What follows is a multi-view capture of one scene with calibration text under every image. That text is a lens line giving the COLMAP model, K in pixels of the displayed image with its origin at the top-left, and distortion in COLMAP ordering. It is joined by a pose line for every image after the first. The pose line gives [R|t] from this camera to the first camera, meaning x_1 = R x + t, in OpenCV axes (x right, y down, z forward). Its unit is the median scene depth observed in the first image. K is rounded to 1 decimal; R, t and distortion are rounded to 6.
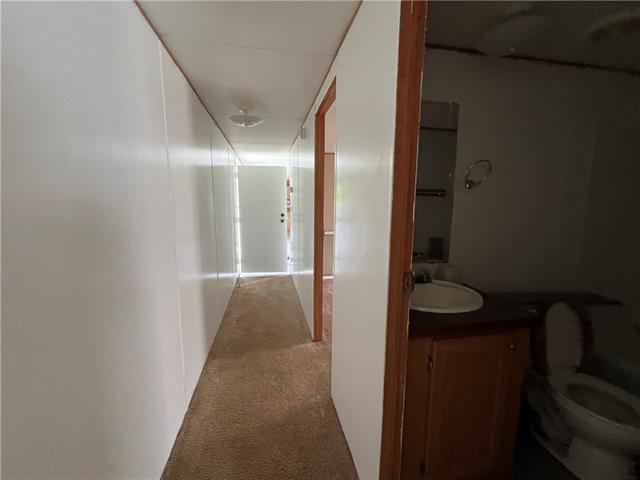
lens RADIAL K [[260.3, 0, 319.4], [0, 260.3, 237.6], [0, 0, 1]] dist [-0.002734, 0.000526]
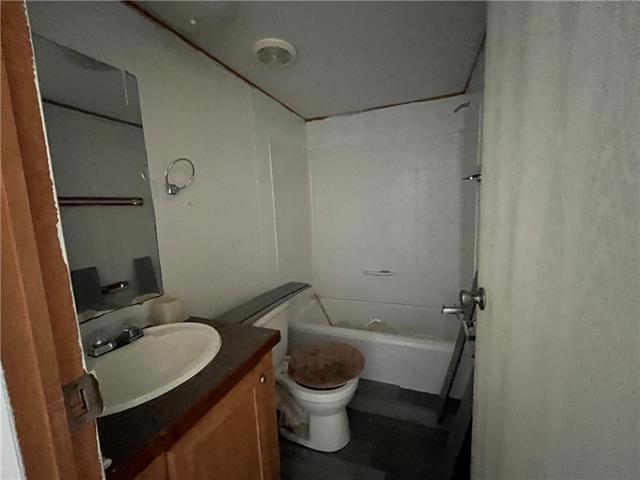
lens RADIAL K [[260.3, 0, 318.8], [0, 260.3, 236.9], [0, 0, 1]] dist [-0.002734, 0.000526]
pose [[0.512369, -0.136173, 0.847900, 0.129771], [0.165100, 0.984549, 0.058353, -0.039297], [-0.842746, 0.110090, 0.526934, 0.246469]]
